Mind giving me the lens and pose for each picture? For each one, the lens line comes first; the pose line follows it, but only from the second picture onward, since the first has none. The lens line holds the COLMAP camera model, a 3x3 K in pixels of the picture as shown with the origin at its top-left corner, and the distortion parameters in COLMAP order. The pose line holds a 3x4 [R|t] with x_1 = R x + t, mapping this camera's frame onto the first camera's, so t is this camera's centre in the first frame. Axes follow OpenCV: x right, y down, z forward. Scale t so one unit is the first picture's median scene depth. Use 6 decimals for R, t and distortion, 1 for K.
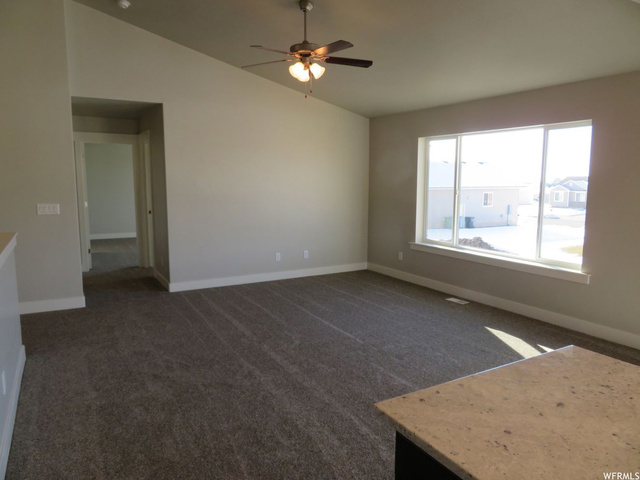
lens RADIAL K [[458.2, 0, 320.0], [0, 458.2, 240.0], [0, 0, 1]] dist [-0.002058, 0.001827]
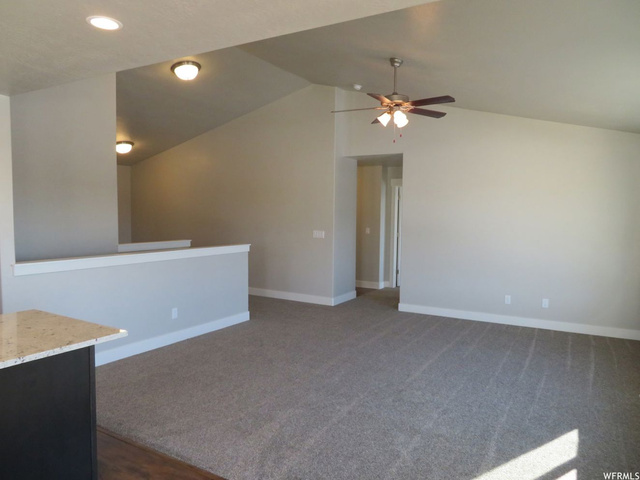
lens RADIAL K [[458.2, 0, 320.0], [0, 458.2, 240.0], [0, 0, 1]] dist [-0.002058, 0.001827]
pose [[0.493983, 0.055677, -0.867687, 0.760327], [-0.125063, 0.992120, -0.007538, -0.041520], [0.860430, 0.112239, 0.497053, 0.288428]]
